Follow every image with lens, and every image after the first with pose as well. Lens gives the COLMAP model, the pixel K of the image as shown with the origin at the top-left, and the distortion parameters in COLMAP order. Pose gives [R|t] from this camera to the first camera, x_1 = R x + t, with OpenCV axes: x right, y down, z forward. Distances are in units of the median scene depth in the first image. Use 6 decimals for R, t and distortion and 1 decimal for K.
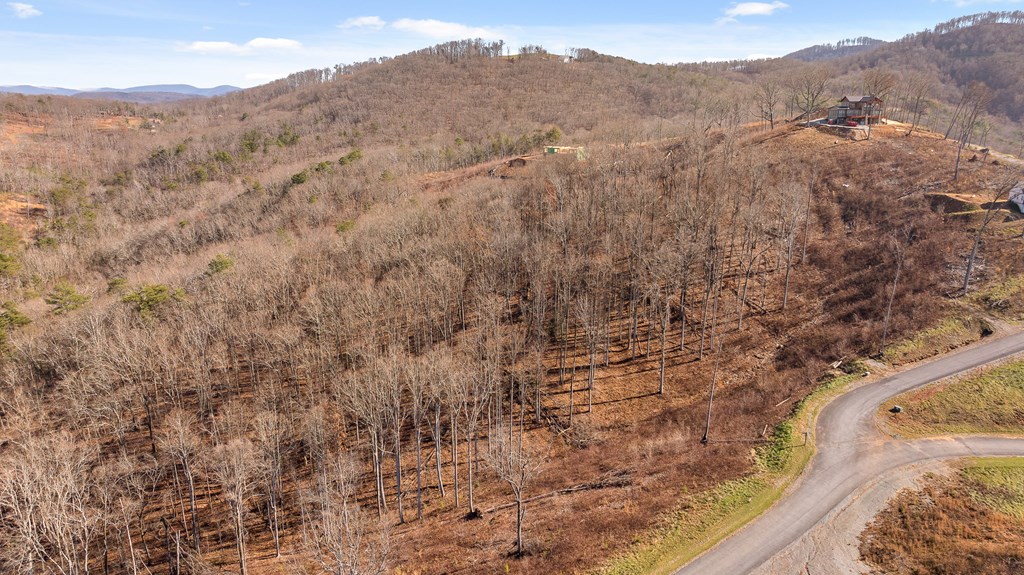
lens RADIAL K [[735.2, 0, 512.0], [0, 735.2, 287.5], [0, 0, 1]] dist [-0.051360, 0.057847]
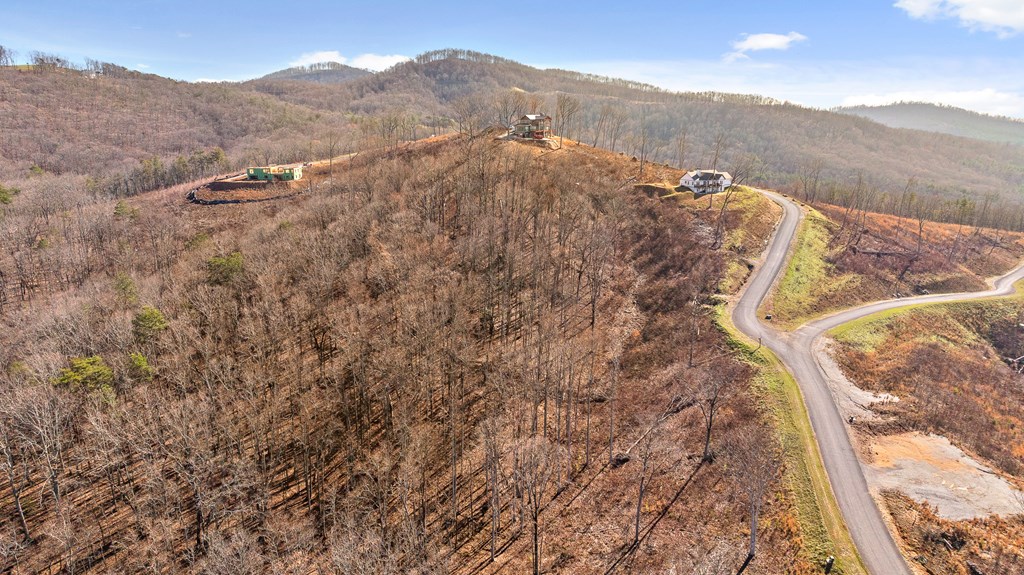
lens RADIAL K [[735.2, 0, 512.0], [0, 735.2, 287.5], [0, 0, 1]] dist [-0.051360, 0.057847]
pose [[0.742216, -0.144877, 0.654313, -0.164794], [0.161542, 0.986241, 0.035127, -0.006933], [-0.650399, 0.079627, 0.755407, 0.032057]]
